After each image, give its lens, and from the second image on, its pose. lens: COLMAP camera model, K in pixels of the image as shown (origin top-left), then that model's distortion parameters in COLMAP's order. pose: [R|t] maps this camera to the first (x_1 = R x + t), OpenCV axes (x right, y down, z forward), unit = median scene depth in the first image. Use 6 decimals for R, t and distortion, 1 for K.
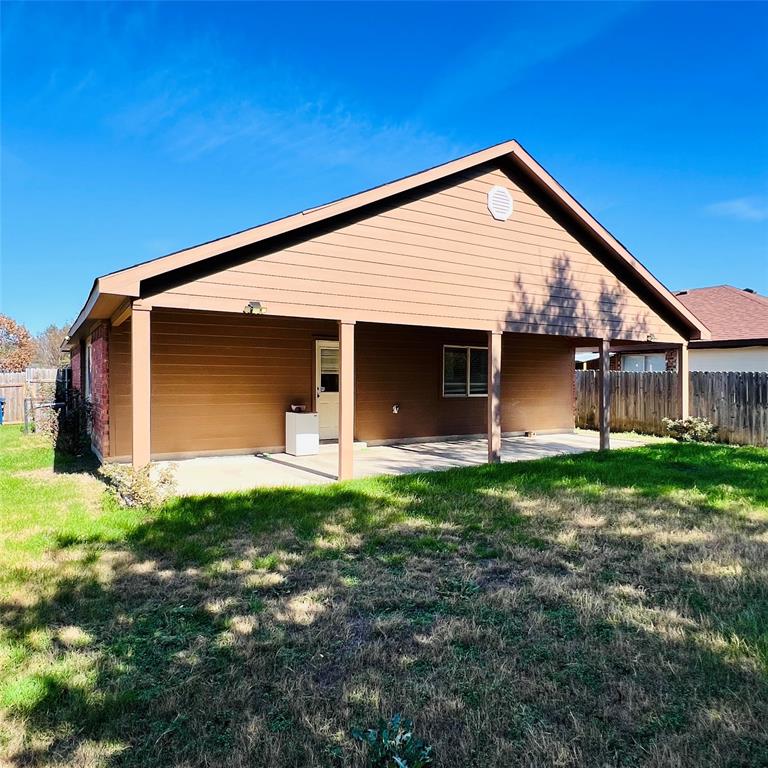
lens RADIAL K [[568.4, 0, 384.0], [0, 568.4, 384.0], [0, 0, 1]] dist [0.004101, 0.006285]
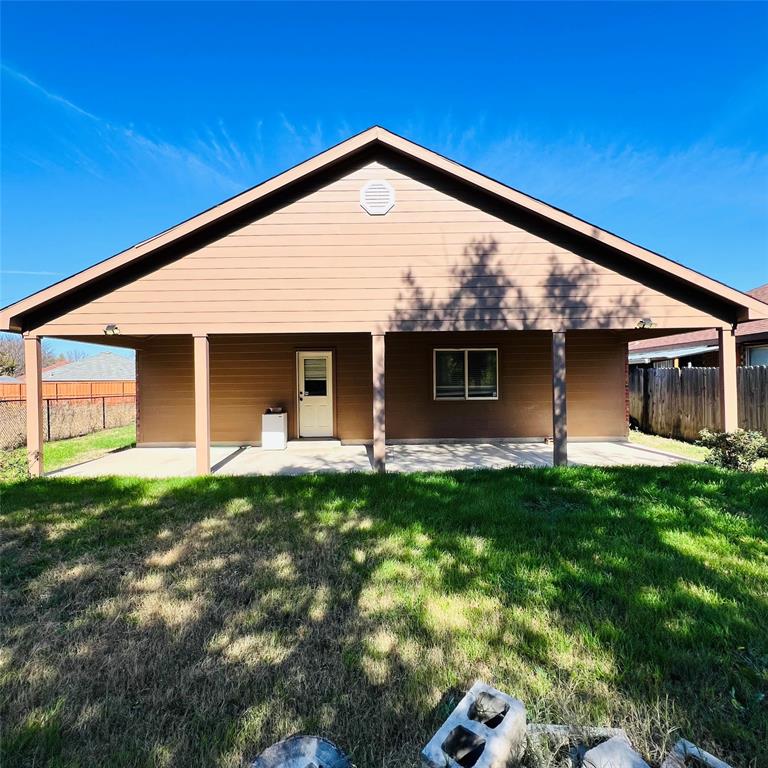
lens RADIAL K [[437.9, 0, 384.0], [0, 437.9, 384.0], [0, 0, 1]] dist [0.004687, -0.000350]
pose [[0.844956, -0.017638, -0.534544, 0.518914], [0.013881, 0.999843, -0.011049, 0.001903], [0.534655, 0.001916, 0.845068, 0.336479]]
